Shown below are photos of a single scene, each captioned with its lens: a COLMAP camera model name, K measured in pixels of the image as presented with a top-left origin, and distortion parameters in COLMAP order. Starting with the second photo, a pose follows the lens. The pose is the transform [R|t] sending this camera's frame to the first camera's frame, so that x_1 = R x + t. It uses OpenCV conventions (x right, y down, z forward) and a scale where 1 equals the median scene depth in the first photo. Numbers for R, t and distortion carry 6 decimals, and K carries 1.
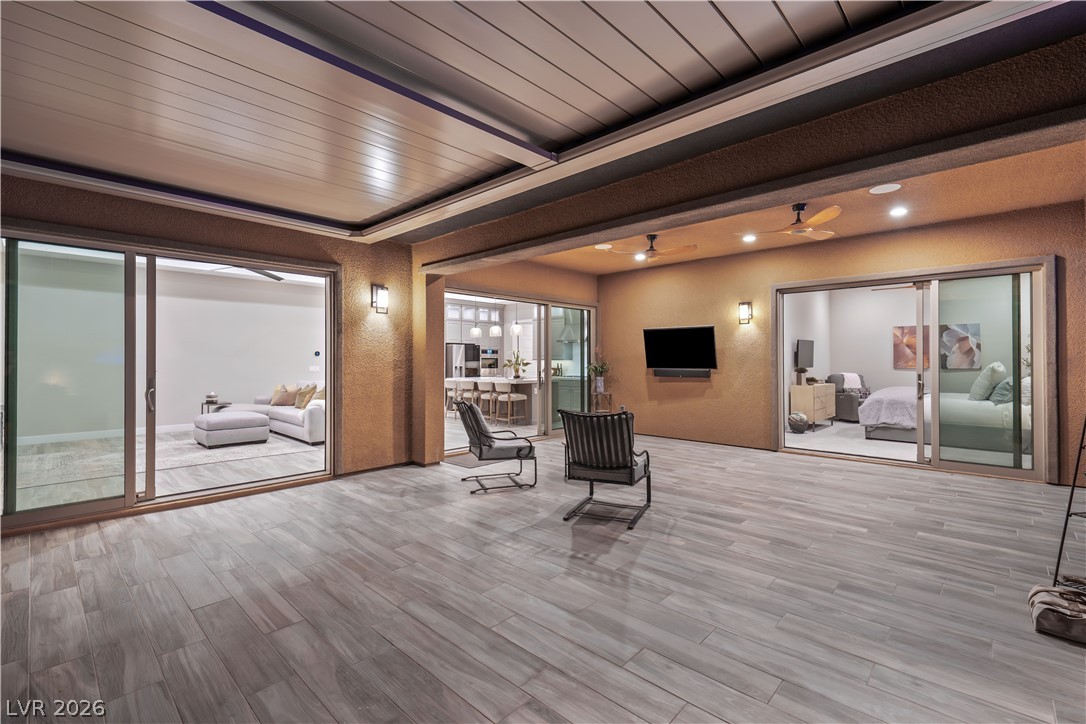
lens RADIAL K [[471.9, 0, 545.0], [0, 471.9, 359.2], [0, 0, 1]] dist [0.011585, 0.000443]
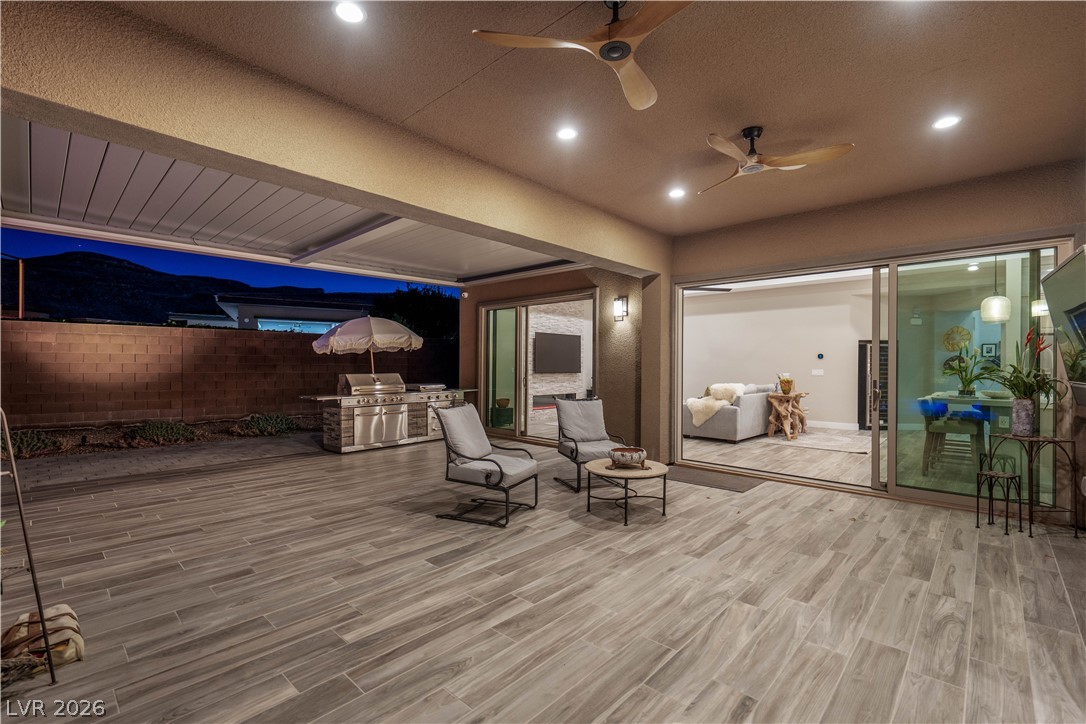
lens RADIAL K [[485.6, 0, 541.9], [0, 485.6, 364.4], [0, 0, 1]] dist [-0.000176, -0.001012]
pose [[-0.002318, -0.001514, -0.999996, 1.265998], [-0.001154, 0.999998, -0.001511, 0.016915], [0.999997, 0.001151, -0.002319, 1.229364]]
